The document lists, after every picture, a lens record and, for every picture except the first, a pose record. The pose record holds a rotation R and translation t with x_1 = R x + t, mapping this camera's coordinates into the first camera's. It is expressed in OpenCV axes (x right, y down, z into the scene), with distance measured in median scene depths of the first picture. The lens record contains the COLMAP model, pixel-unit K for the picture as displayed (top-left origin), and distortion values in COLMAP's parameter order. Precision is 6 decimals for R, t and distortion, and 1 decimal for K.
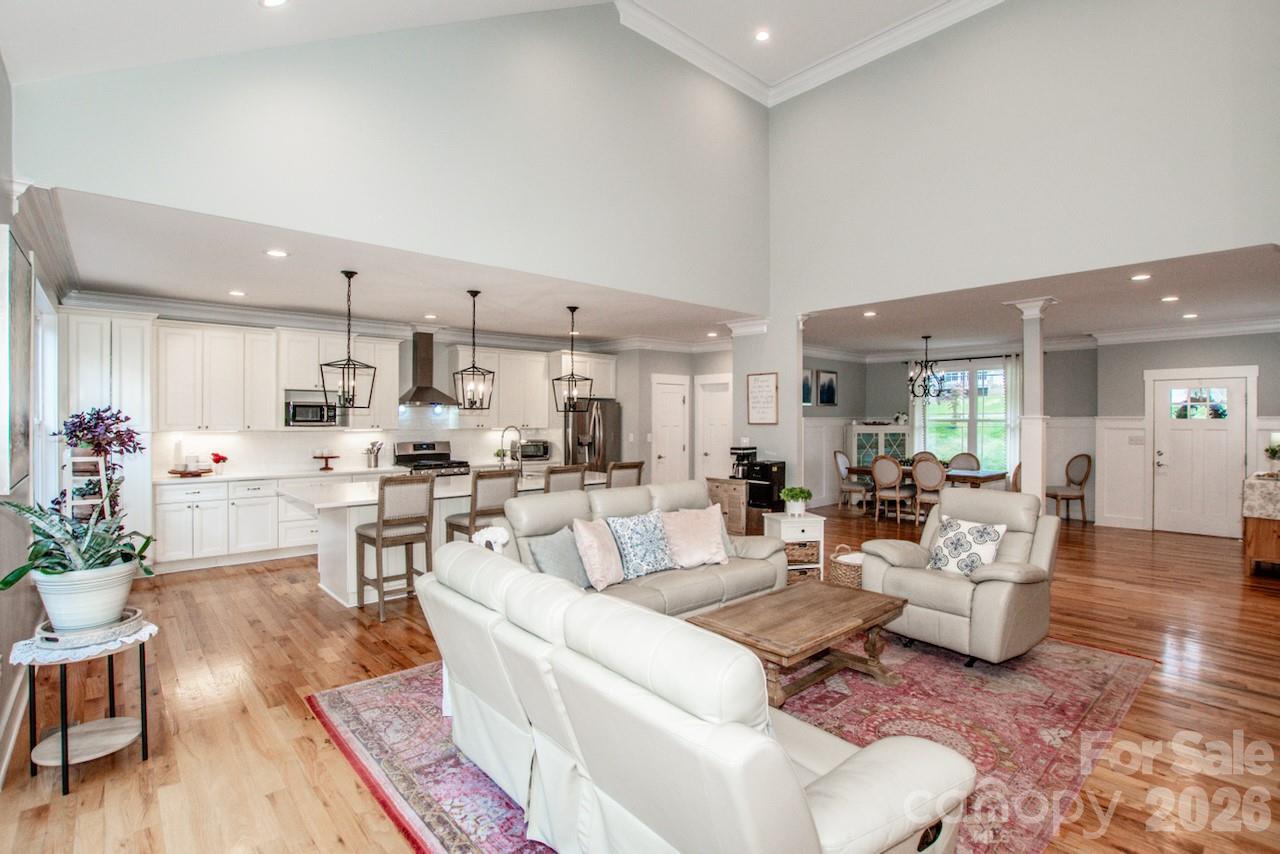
lens RADIAL K [[604.2, 0, 623.4], [0, 604.2, 427.2], [0, 0, 1]] dist [-0.029782, 0.001645]
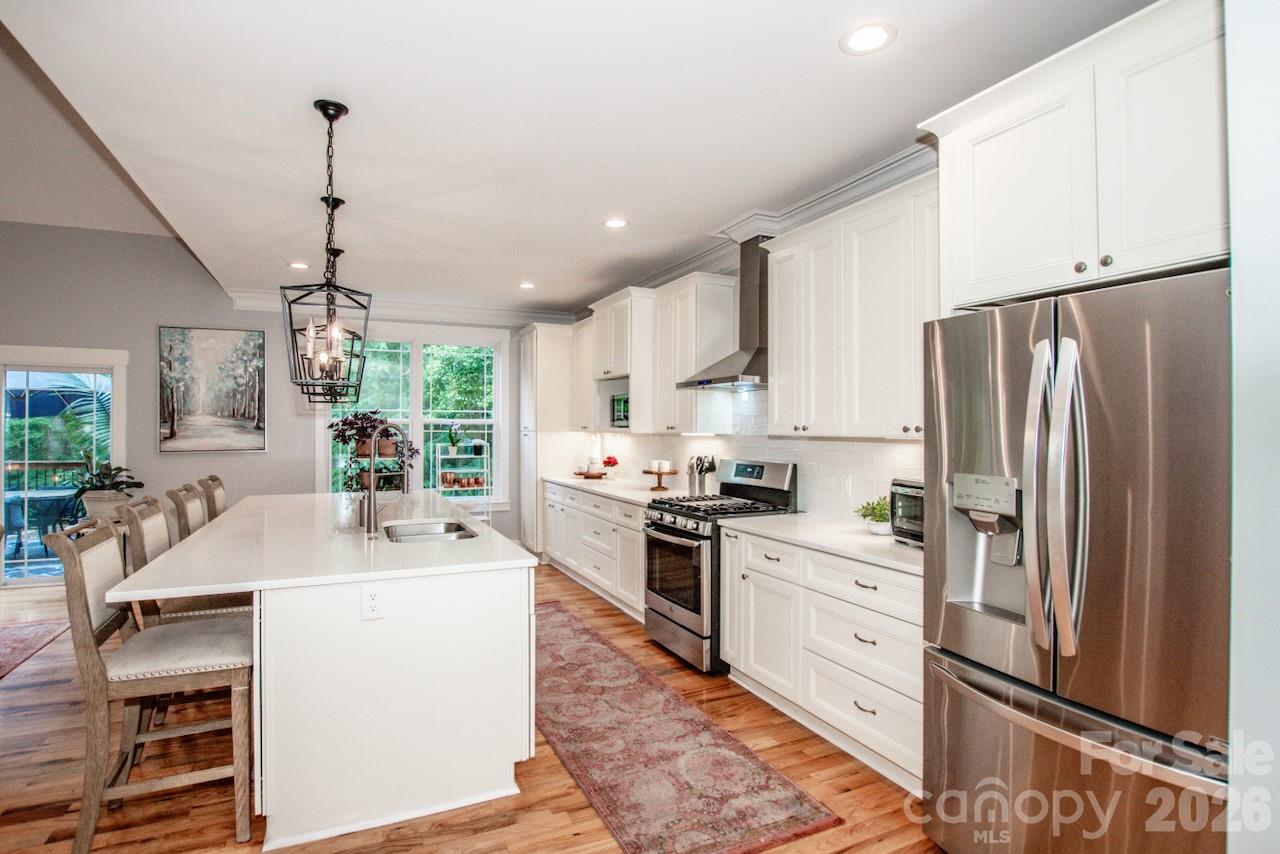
lens RADIAL K [[634.6, 0, 633.7], [0, 634.6, 426.3], [0, 0, 1]] dist [-0.024563, 0.000107]
pose [[-0.283028, -0.004337, -0.959102, 0.238324], [-0.016096, 0.999870, 0.000229, -0.002938], [0.958977, 0.015502, -0.283061, 1.312470]]
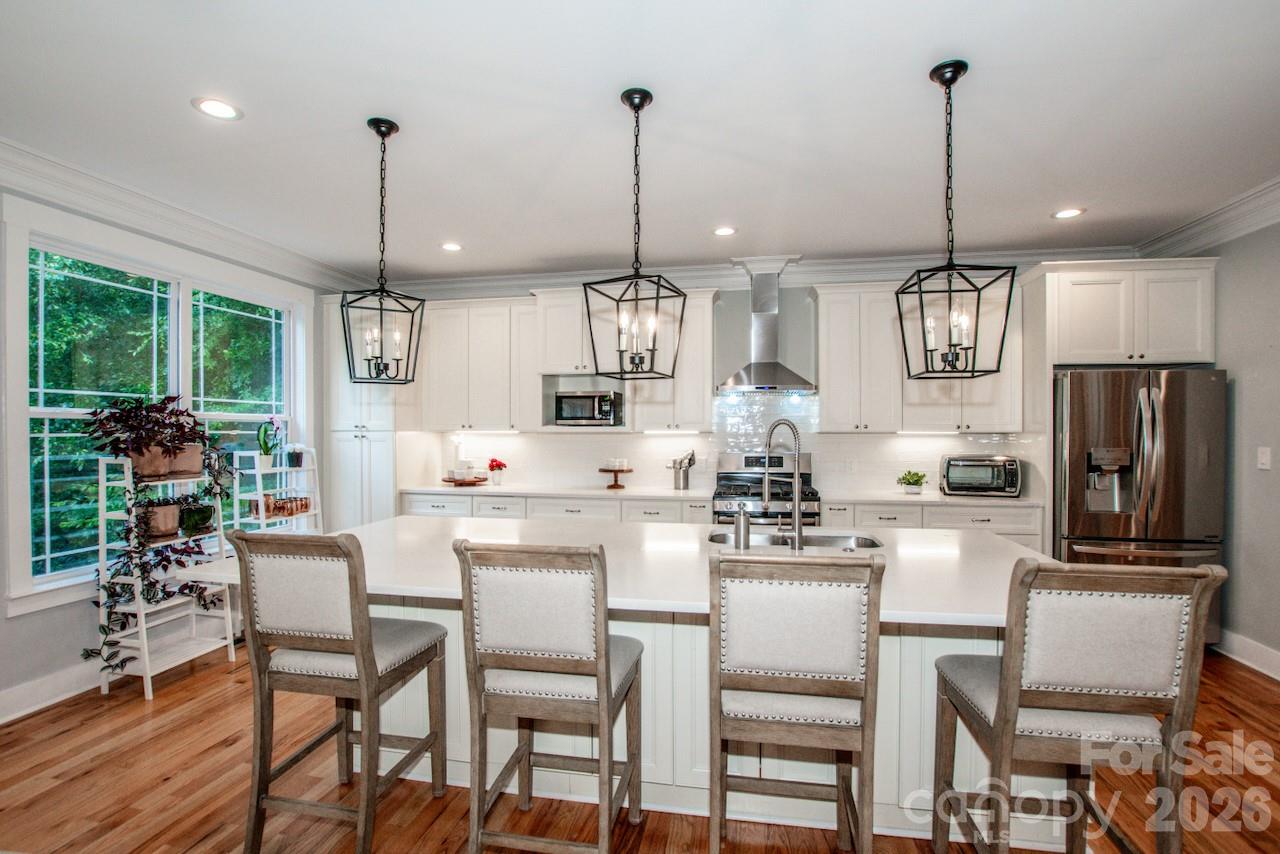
lens RADIAL K [[567.6, 0, 651.6], [0, 567.6, 434.4], [0, 0, 1]] dist [-0.032246, 0.000631]
pose [[0.624424, 0.005158, -0.781068, 0.056759], [-0.009880, 0.999950, -0.001295, 0.009234], [0.781023, 0.008526, 0.624444, 0.687280]]
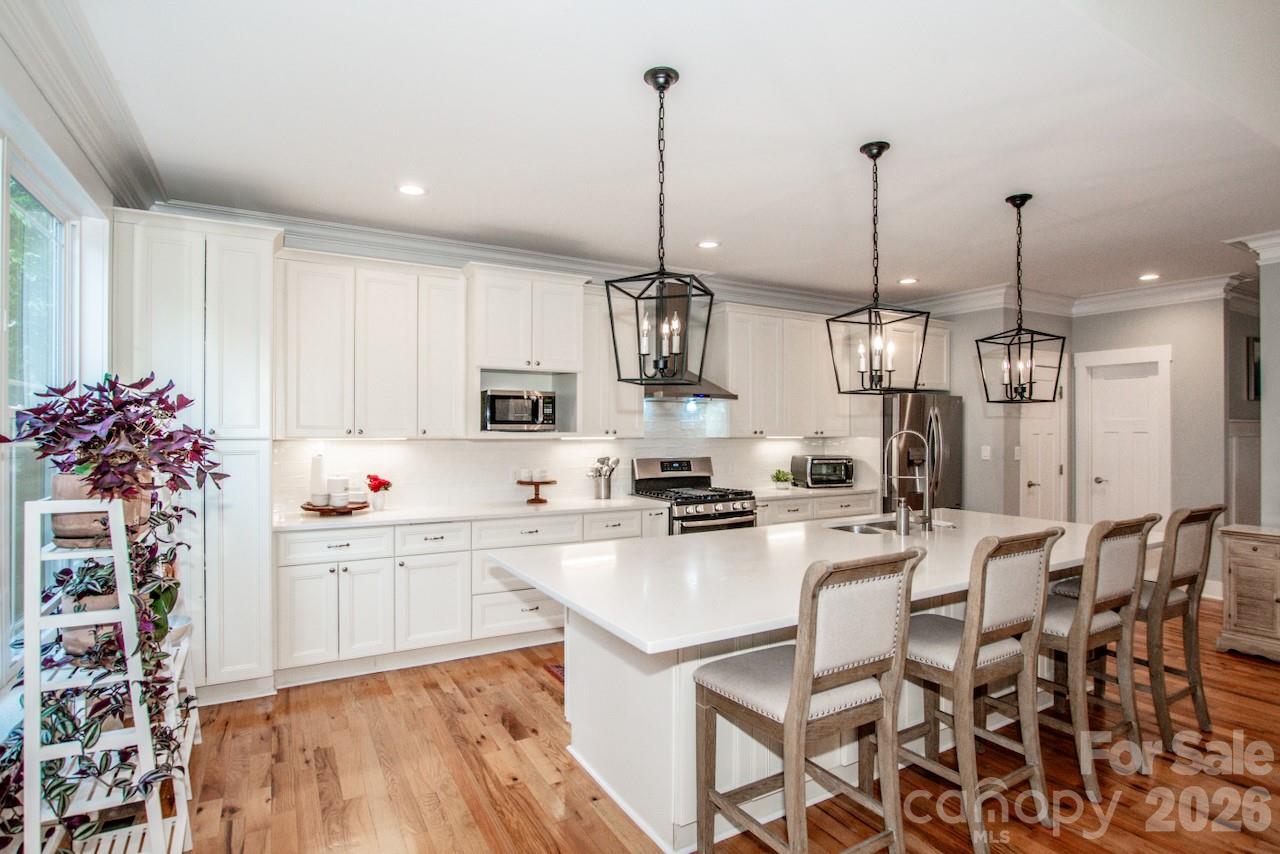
lens RADIAL K [[644.8, 0, 628.7], [0, 644.8, 434.6], [0, 0, 1]] dist [-0.025972, -0.000093]
pose [[0.978179, 0.001669, -0.207758, -0.297942], [-0.003120, 0.999973, -0.006659, 0.006008], [0.207741, 0.007162, 0.978158, 0.419325]]
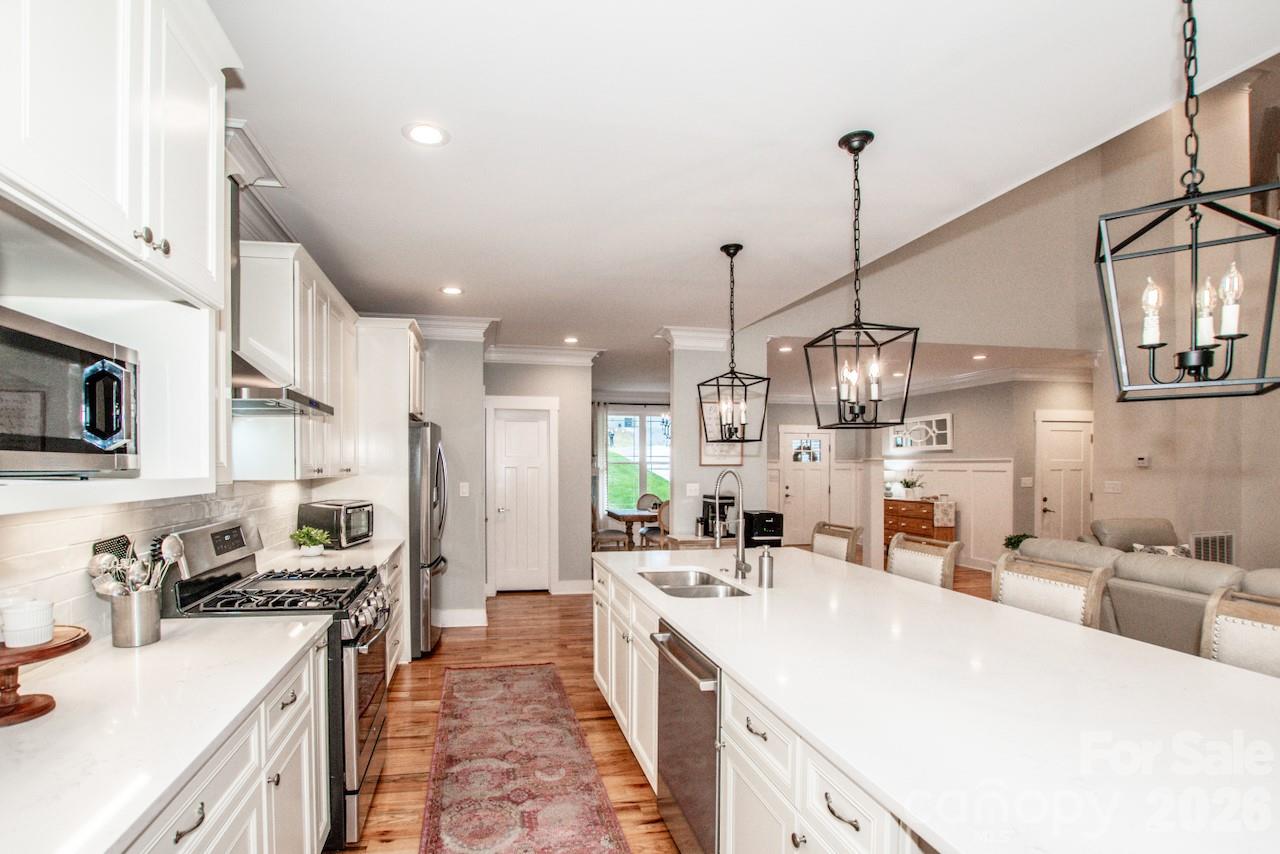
lens RADIAL K [[604.1, 0, 594.6], [0, 604.1, 468.9], [0, 0, 1]] dist [-0.039936, 0.000889]
pose [[0.521309, -0.004657, 0.853355, -0.611102], [0.009670, 0.999953, -0.000451, -0.002365], [-0.853313, 0.008487, 0.521330, 0.844532]]
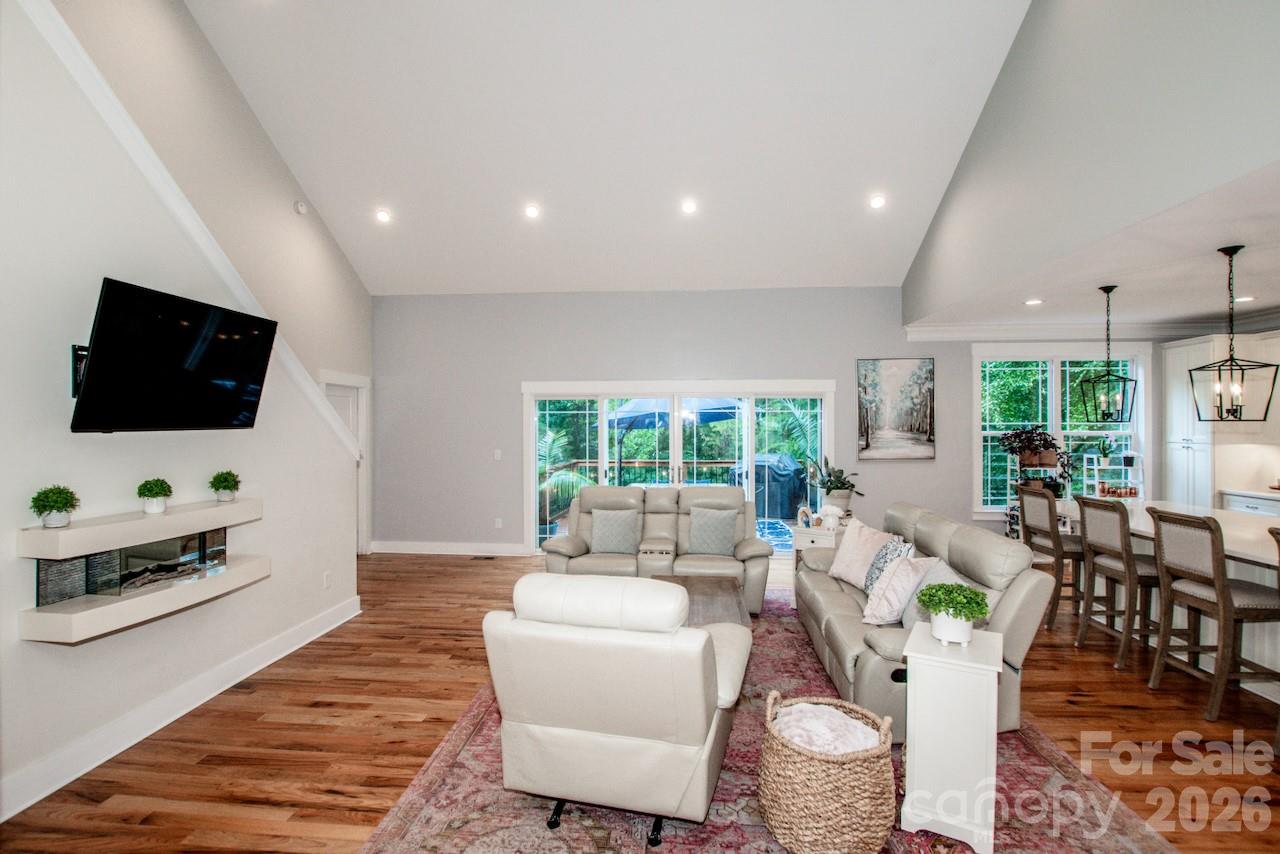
lens RADIAL K [[604.2, 0, 623.4], [0, 604.2, 427.2], [0, 0, 1]] dist [-0.029782, 0.001645]
pose [[-0.720713, 0.002719, -0.693228, 0.620821], [-0.006998, 0.999913, 0.011198, -0.022404], [0.693198, 0.012922, -0.720631, 0.895395]]
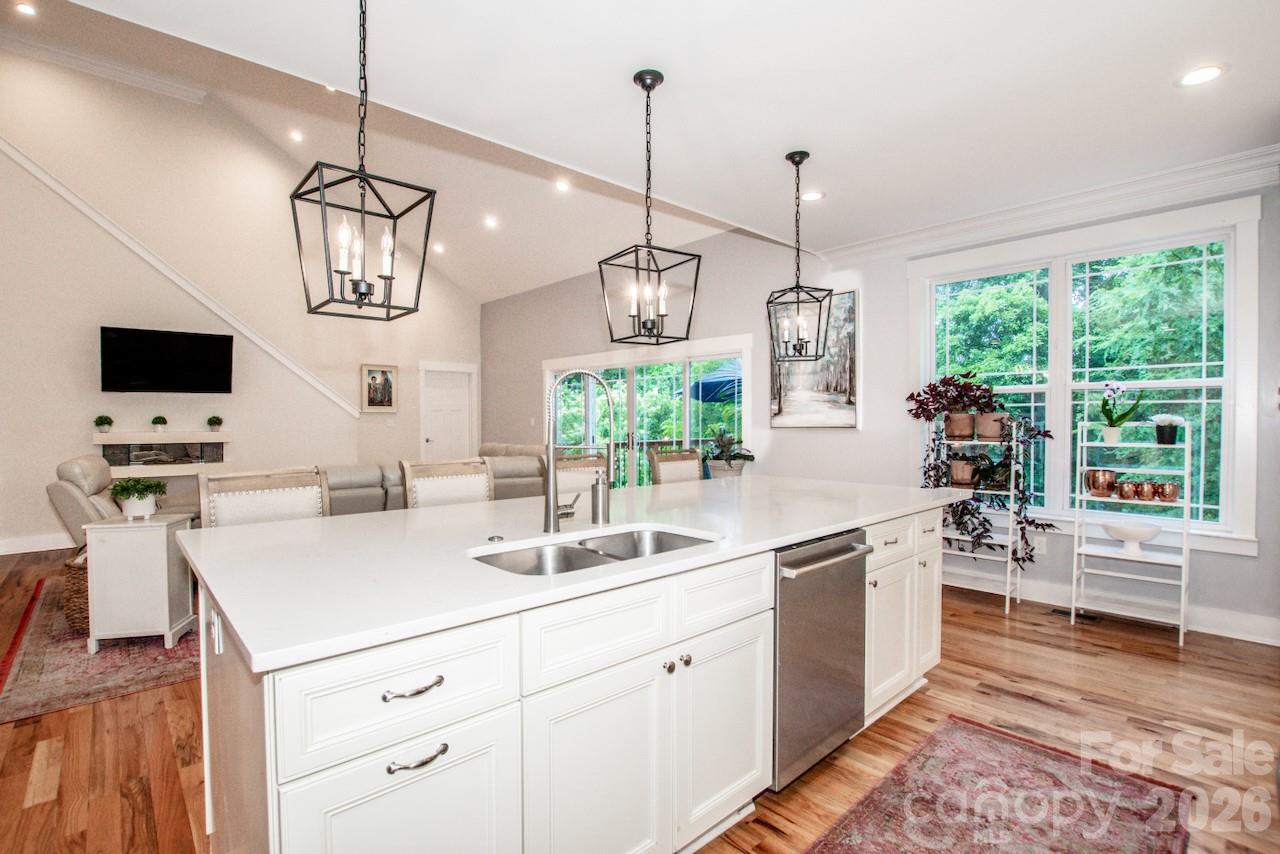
lens RADIAL K [[596.3, 0, 625.0], [0, 596.3, 427.5], [0, 0, 1]] dist [-0.035791, 0.000881]
pose [[-0.999968, 0.002667, -0.007496, -0.203516], [0.002449, 0.999578, 0.028948, 0.018458], [0.007570, 0.028929, -0.999553, 1.287470]]
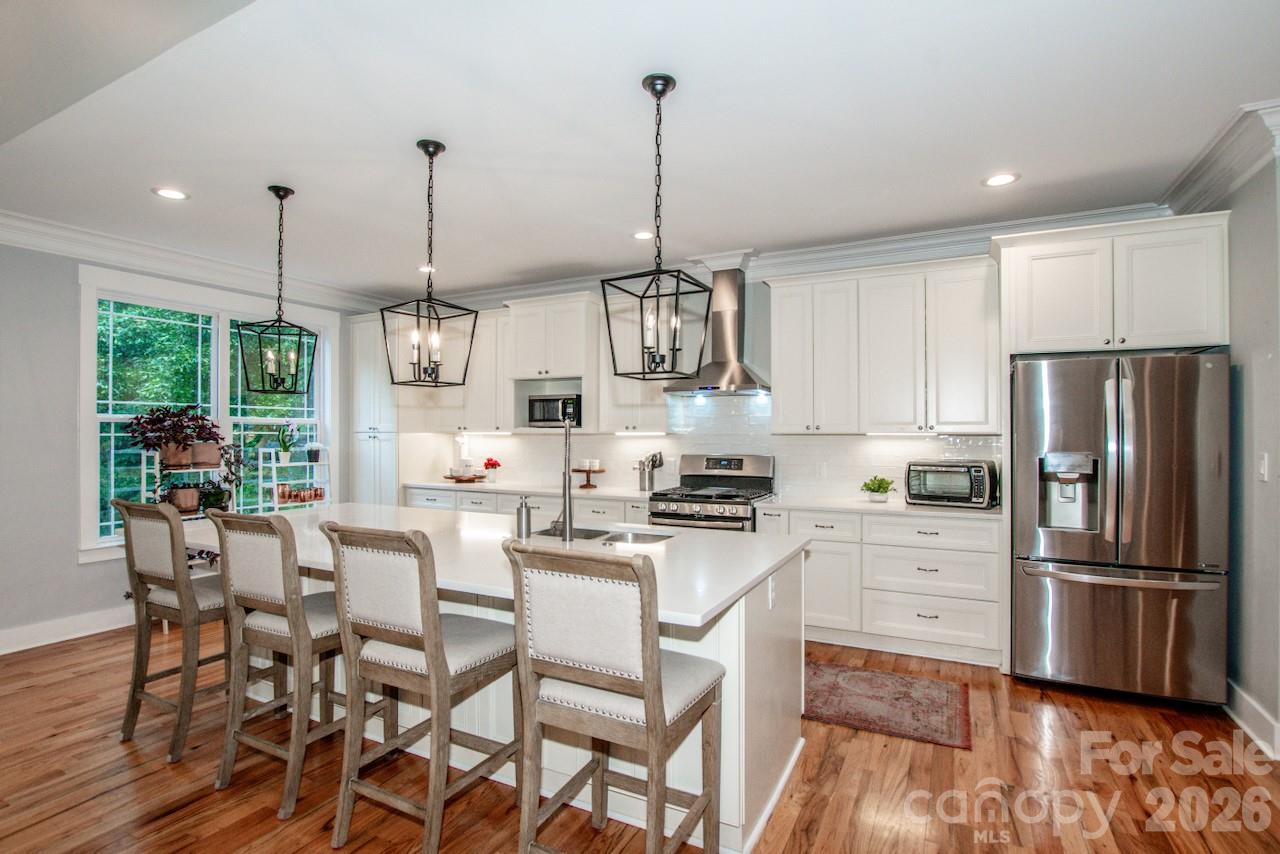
lens RADIAL K [[614.5, 0, 643.4], [0, 614.5, 427.6], [0, 0, 1]] dist [-0.027695, 0.000828]
pose [[0.373445, -0.007710, -0.927620, 0.244587], [-0.012234, 0.999838, -0.013235, 0.007974], [0.927572, 0.016291, 0.373290, 0.873641]]
